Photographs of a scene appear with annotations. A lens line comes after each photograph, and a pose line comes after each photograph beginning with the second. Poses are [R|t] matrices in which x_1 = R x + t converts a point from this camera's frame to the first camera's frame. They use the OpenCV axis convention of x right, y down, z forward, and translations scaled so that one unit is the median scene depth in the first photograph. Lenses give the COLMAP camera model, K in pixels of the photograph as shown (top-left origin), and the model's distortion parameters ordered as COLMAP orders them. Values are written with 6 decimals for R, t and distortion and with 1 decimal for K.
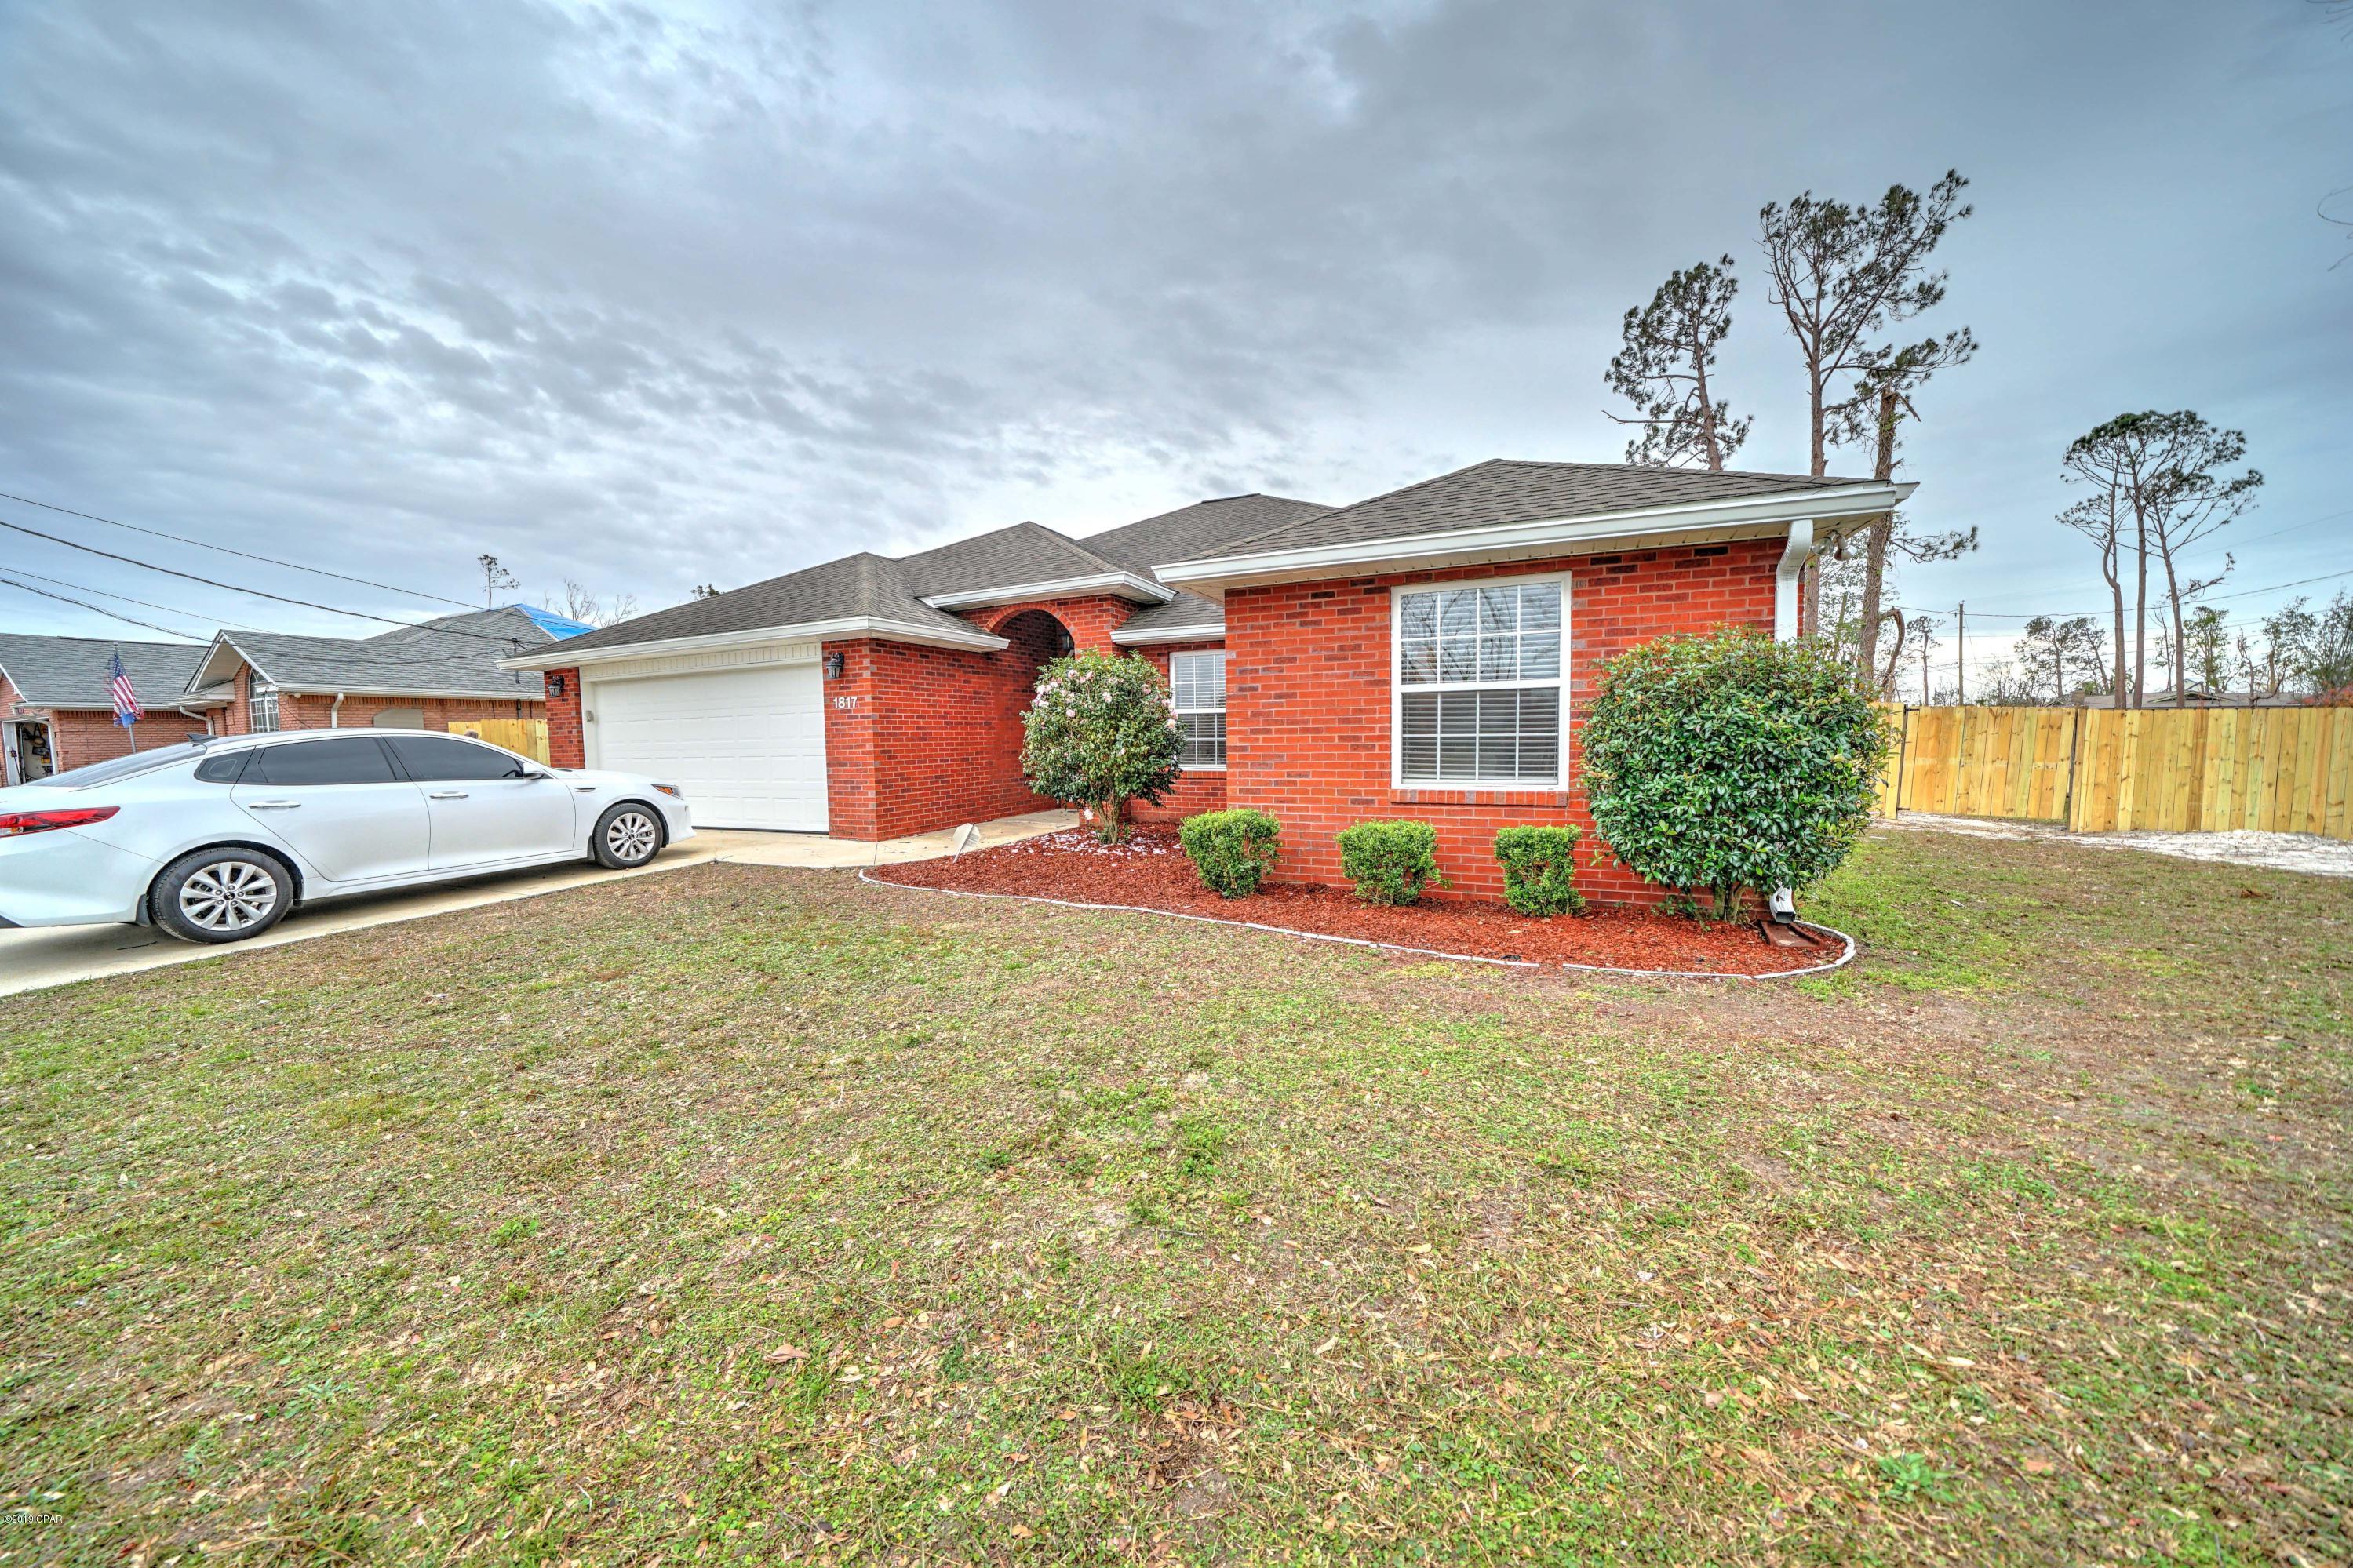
lens RADIAL K [[809.5, 0, 1164.5], [0, 809.5, 793.3], [0, 0, 1]] dist [-0.025491, 0.000138]
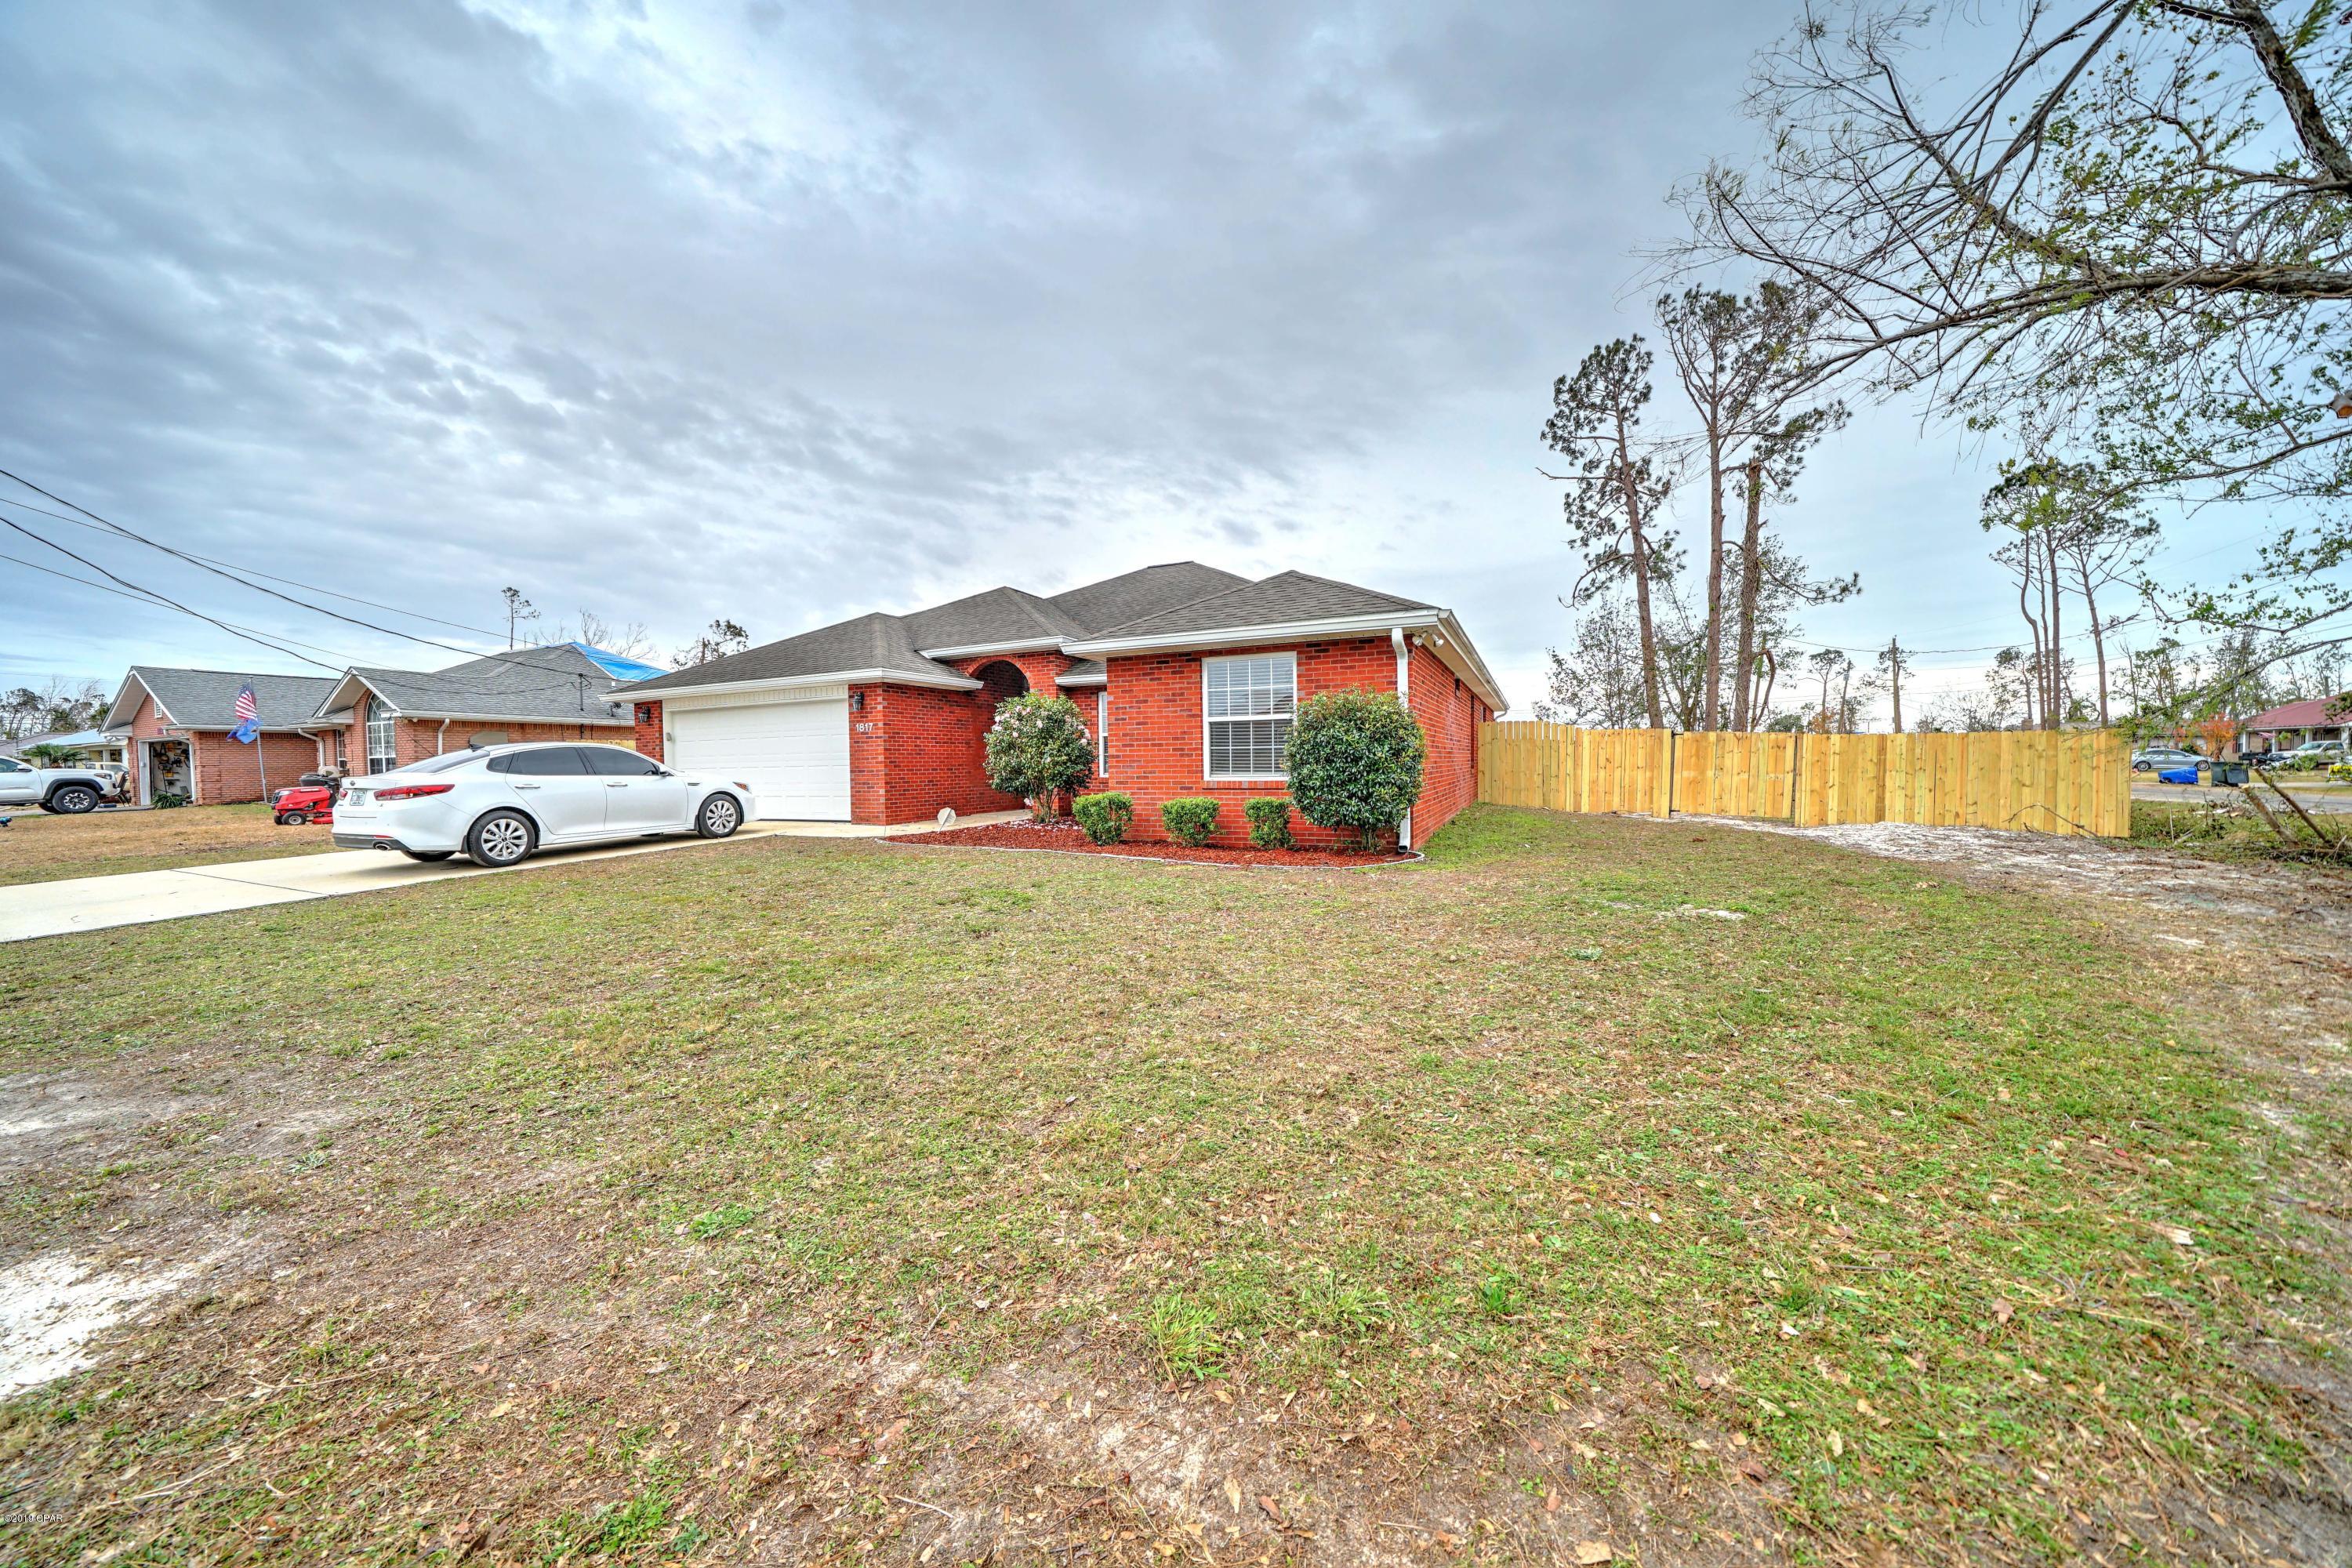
lens RADIAL K [[809.2, 0, 1164.0], [0, 809.2, 793.3], [0, 0, 1]] dist [-0.025491, 0.000138]
pose [[0.999997, 0.002511, -0.000368, 0.108620], [-0.002522, 0.999458, -0.032818, 0.040114], [0.000285, 0.032819, 0.999461, -0.340967]]
